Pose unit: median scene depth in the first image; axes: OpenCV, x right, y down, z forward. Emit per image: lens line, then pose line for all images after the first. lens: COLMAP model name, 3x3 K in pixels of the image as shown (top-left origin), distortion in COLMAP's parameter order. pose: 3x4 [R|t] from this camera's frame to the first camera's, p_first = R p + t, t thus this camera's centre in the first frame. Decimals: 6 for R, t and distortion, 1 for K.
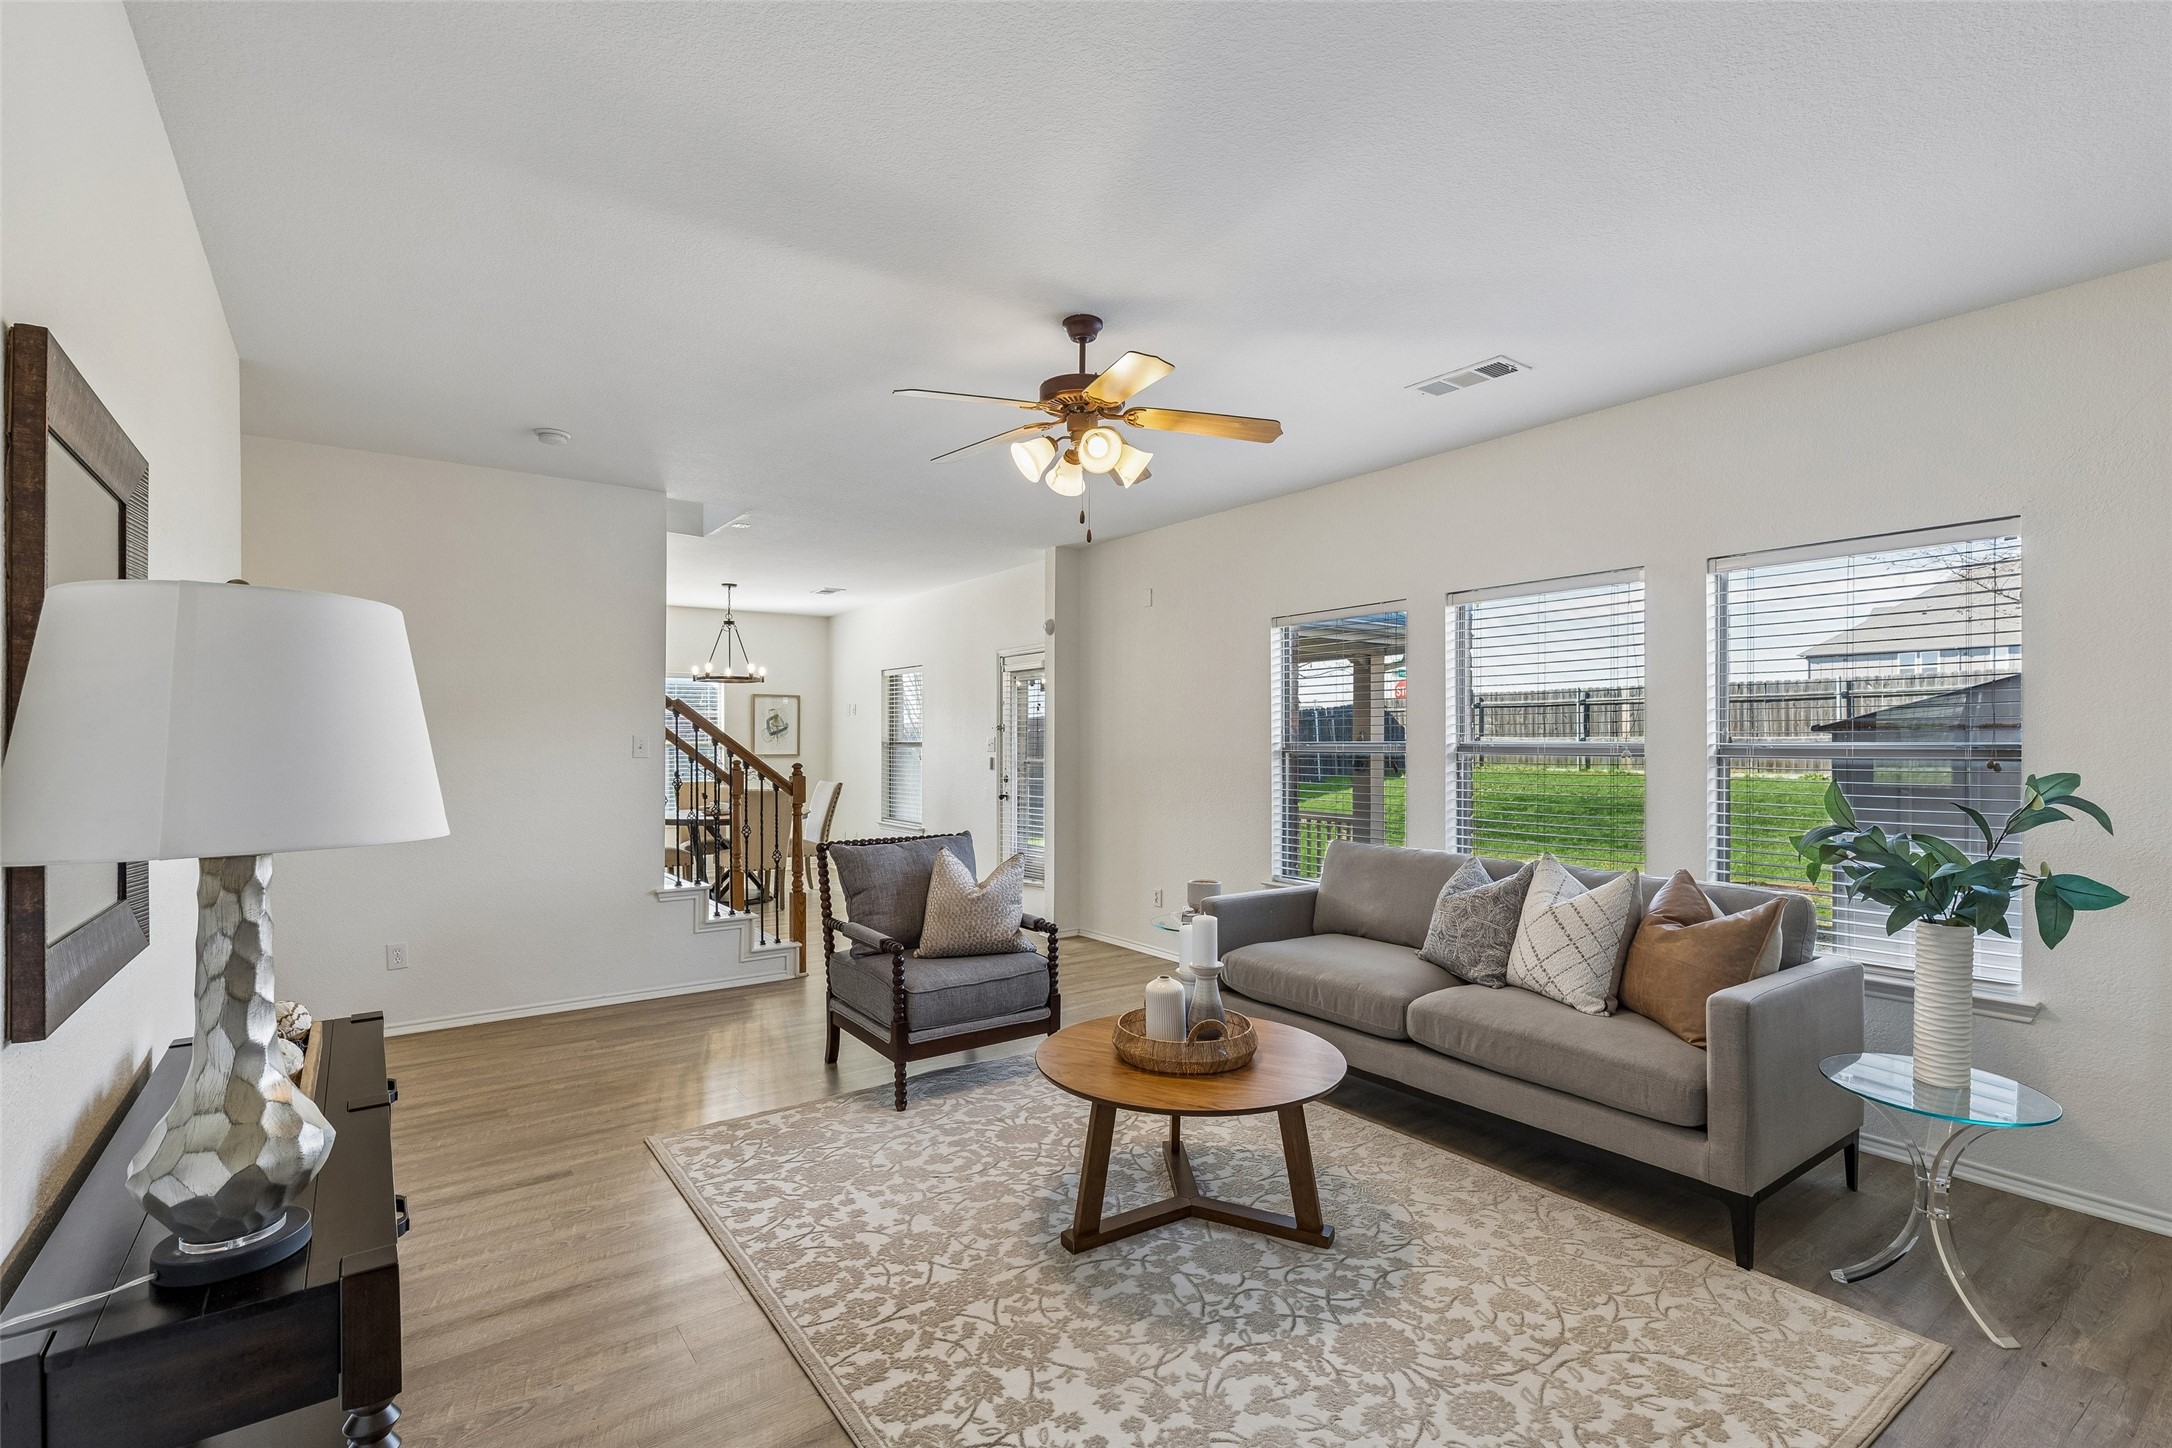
lens RADIAL K [[994.7, 0, 1104.1], [0, 994.7, 723.4], [0, 0, 1]] dist [-0.000183, 0.000457]
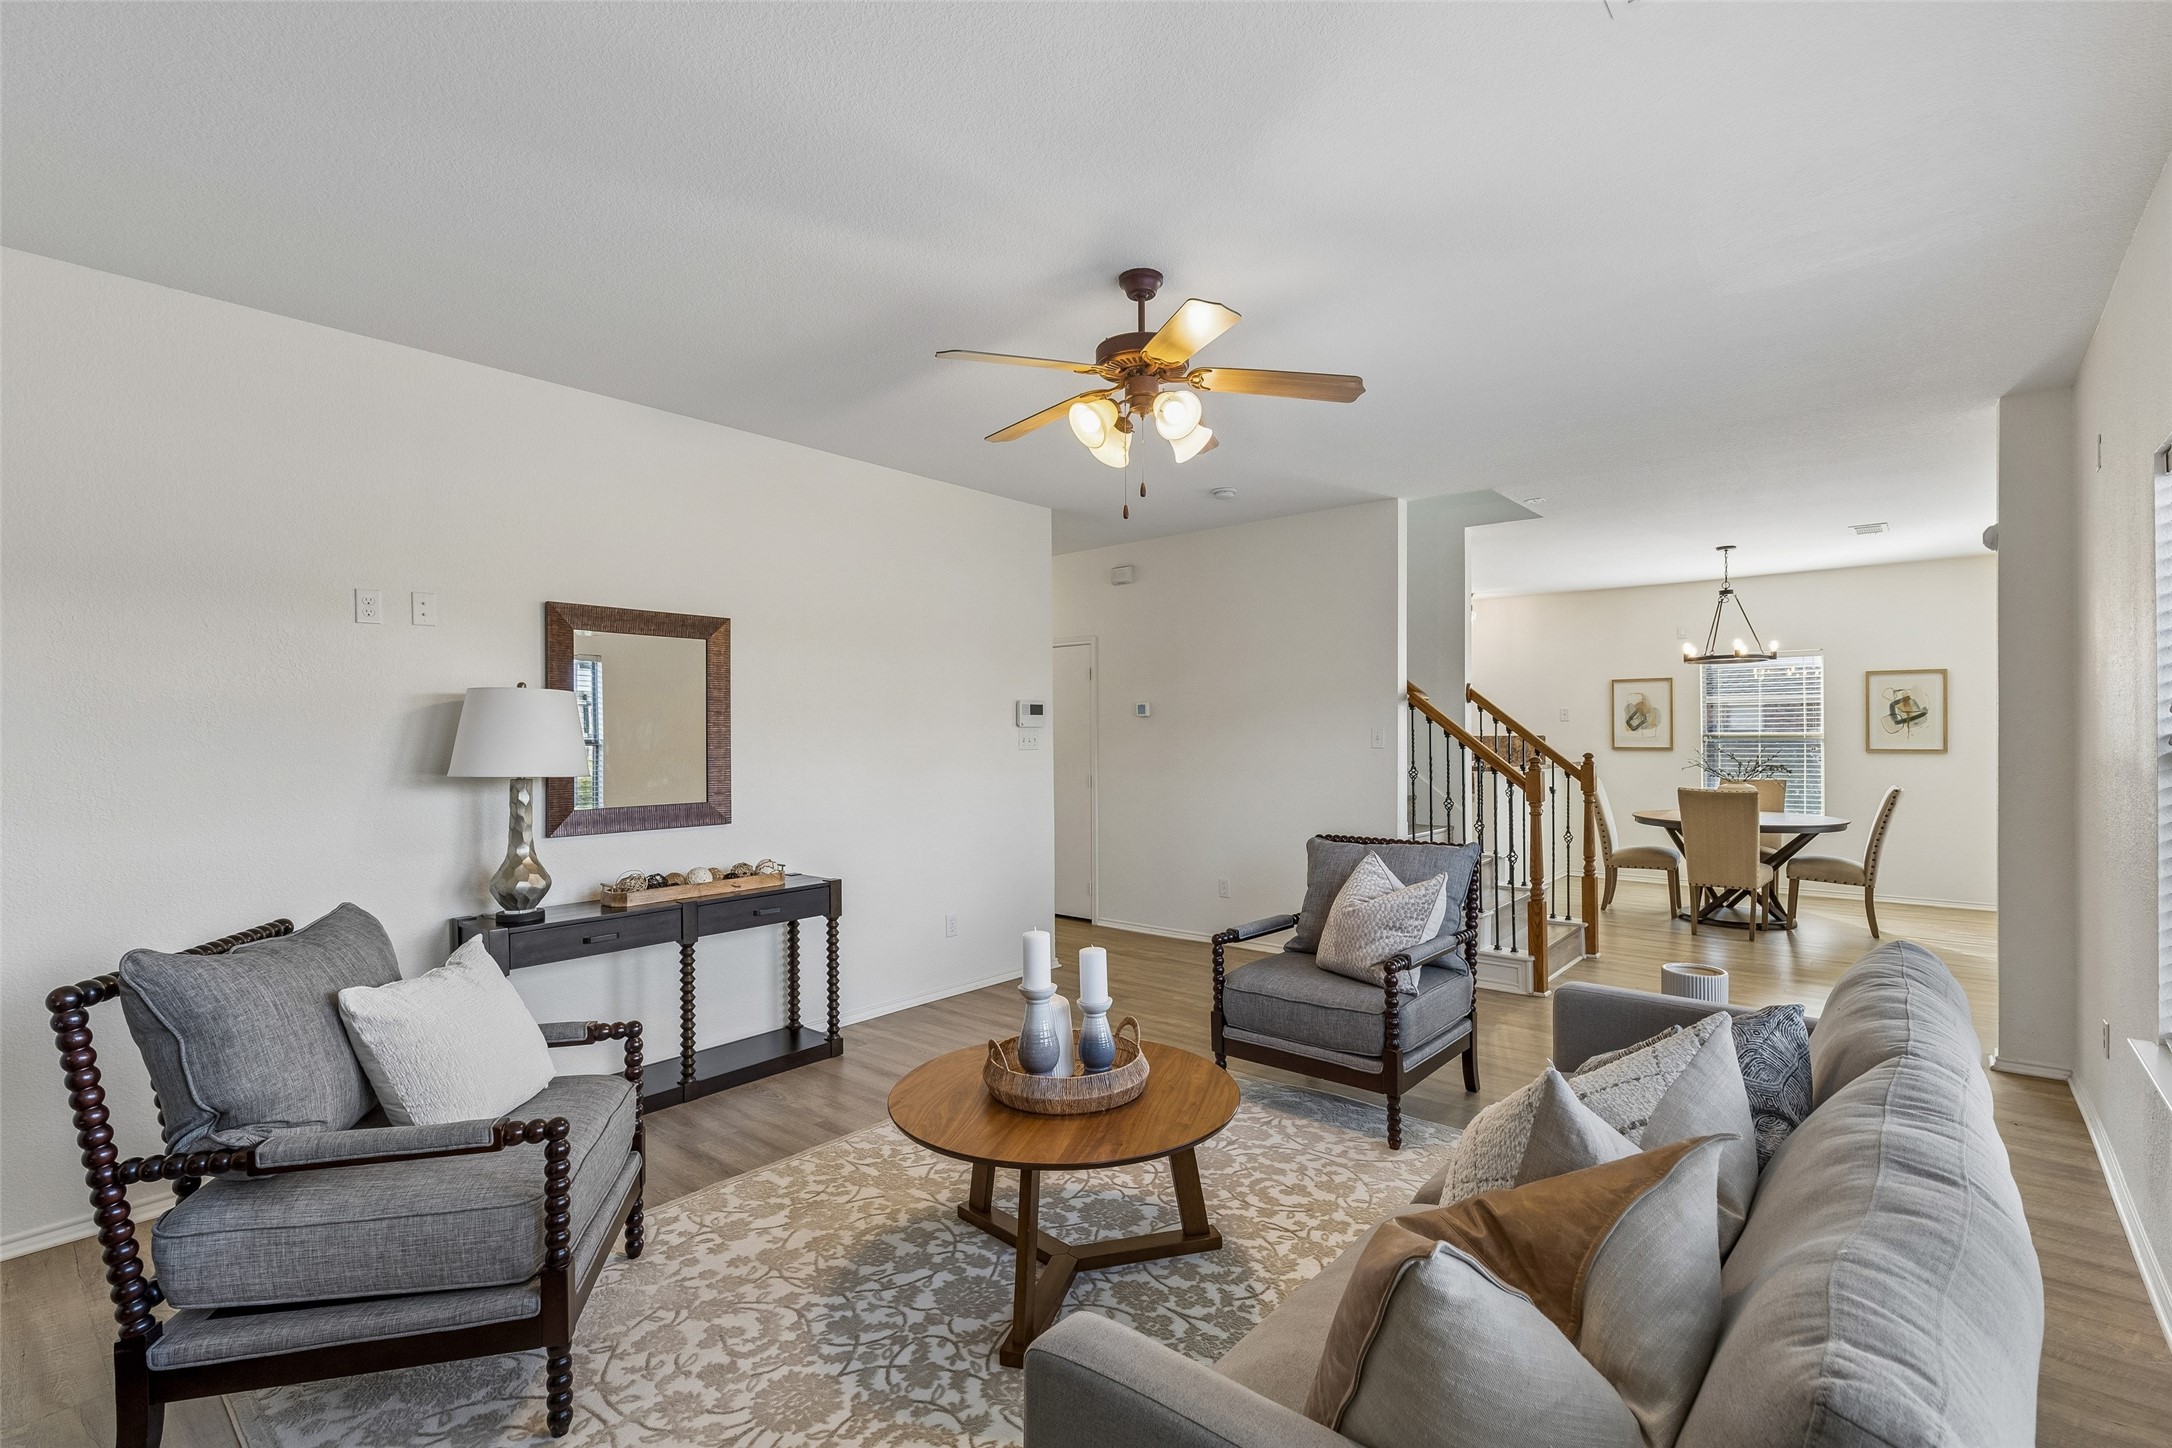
lens RADIAL K [[994.7, 0, 1103.3], [0, 994.7, 729.1], [0, 0, 1]] dist [-0.000183, 0.000457]
pose [[0.230953, -0.000945, -0.972964, 1.079074], [0.018342, 0.999826, 0.003382, 0.009976], [0.972792, -0.018627, 0.230930, 0.944108]]
